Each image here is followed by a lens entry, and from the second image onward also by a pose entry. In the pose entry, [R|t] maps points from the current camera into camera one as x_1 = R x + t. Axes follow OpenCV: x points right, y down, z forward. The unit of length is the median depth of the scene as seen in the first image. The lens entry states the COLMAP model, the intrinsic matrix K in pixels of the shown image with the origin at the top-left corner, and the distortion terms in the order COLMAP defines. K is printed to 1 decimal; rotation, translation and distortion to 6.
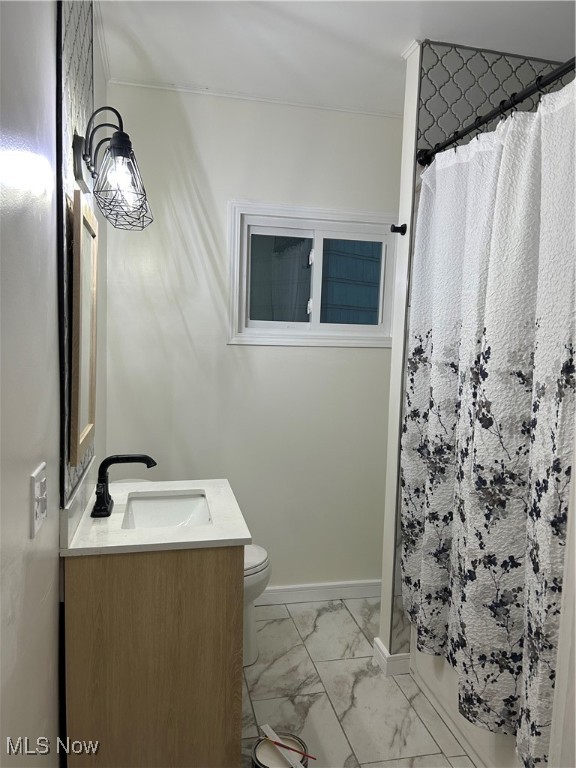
lens RADIAL K [[583.0, 0, 296.0], [0, 583.0, 384.5], [0, 0, 1]] dist [0.071186, -0.073746]
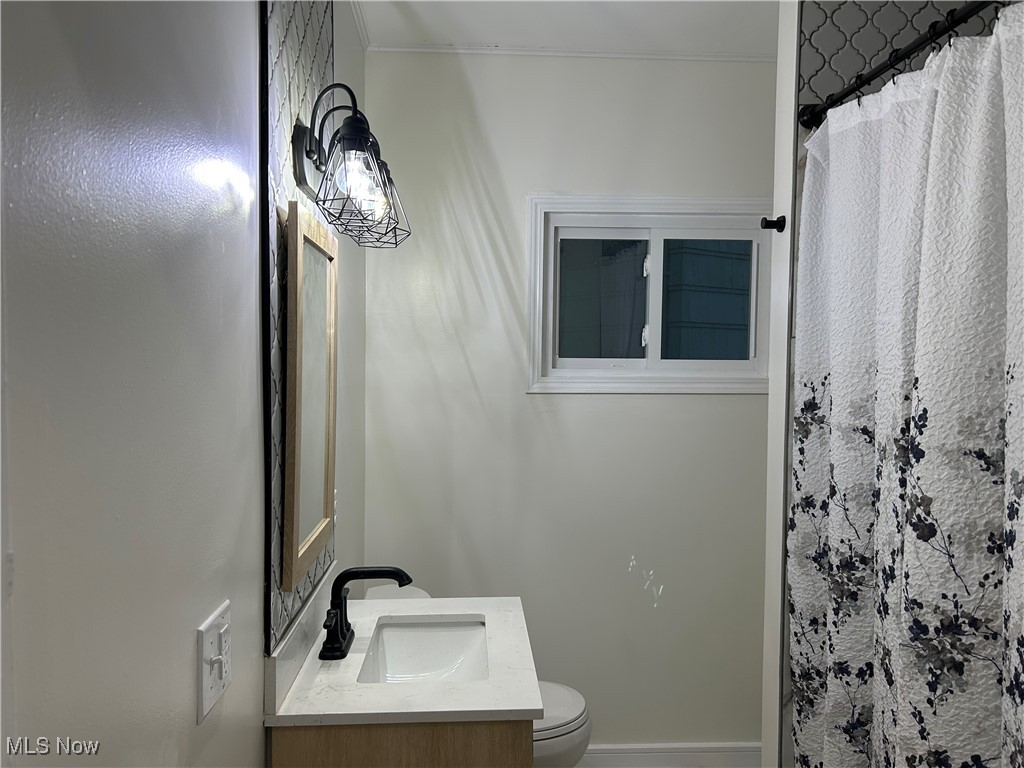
lens RADIAL K [[777.4, 0, 513.7], [0, 777.4, 386.9], [0, 0, 1]] dist [0.071186, -0.073746]
pose [[0.985847, -0.015450, -0.166936, 0.034696], [0.007091, 0.998696, -0.050550, -0.042128], [0.167499, 0.048650, 0.984671, 0.093016]]
